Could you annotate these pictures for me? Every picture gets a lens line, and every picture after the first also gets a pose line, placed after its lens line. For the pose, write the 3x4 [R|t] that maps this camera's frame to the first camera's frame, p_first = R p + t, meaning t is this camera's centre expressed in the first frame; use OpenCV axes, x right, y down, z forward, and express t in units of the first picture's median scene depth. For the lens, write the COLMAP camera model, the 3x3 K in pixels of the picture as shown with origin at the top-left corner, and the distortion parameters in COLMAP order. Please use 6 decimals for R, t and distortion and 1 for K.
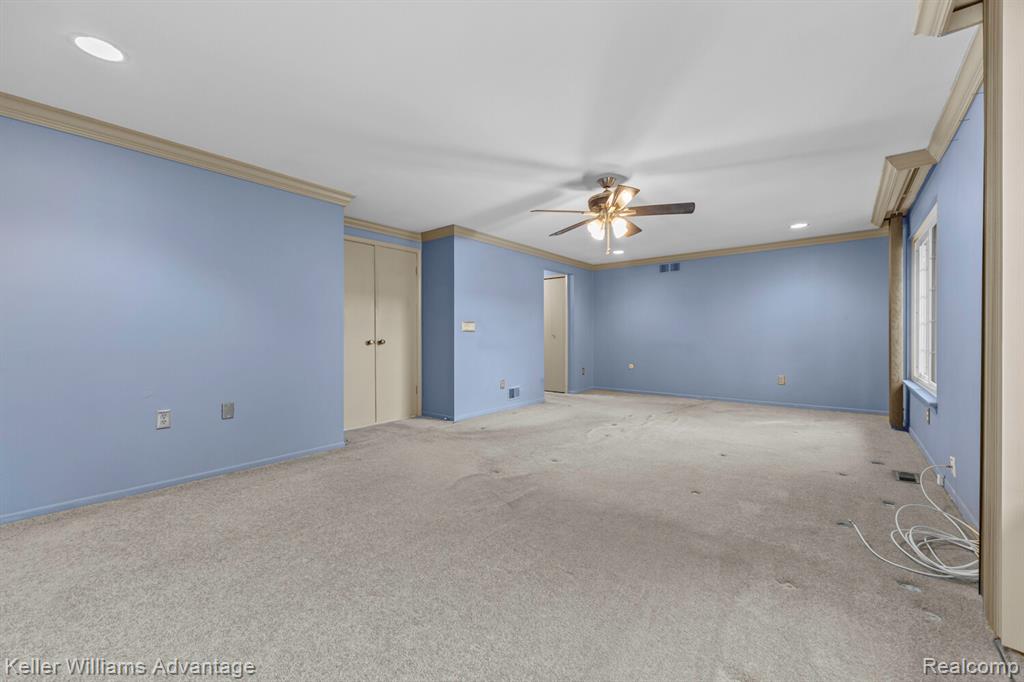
lens RADIAL K [[409.1, 0, 511.2], [0, 409.1, 338.5], [0, 0, 1]] dist [0.008392, -0.003301]
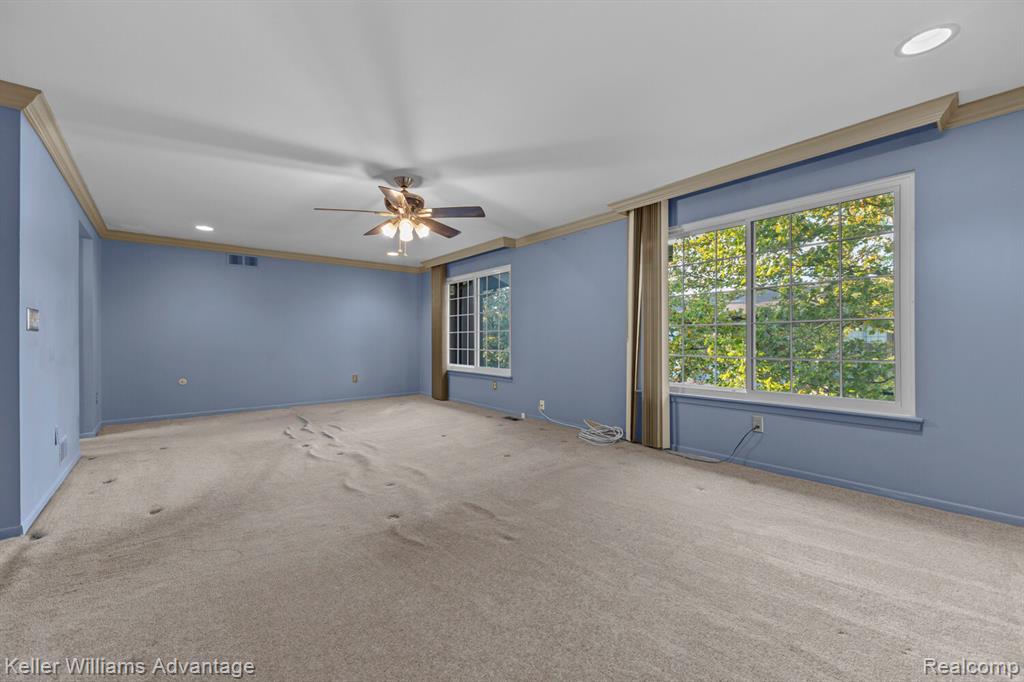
lens RADIAL K [[409.1, 0, 511.7], [0, 409.1, 342.3], [0, 0, 1]] dist [0.008392, -0.003301]
pose [[0.193638, -0.001273, 0.981072, -0.470777], [0.005571, 0.999984, 0.000198, -0.000803], [-0.981057, 0.005427, 0.193642, 0.400237]]
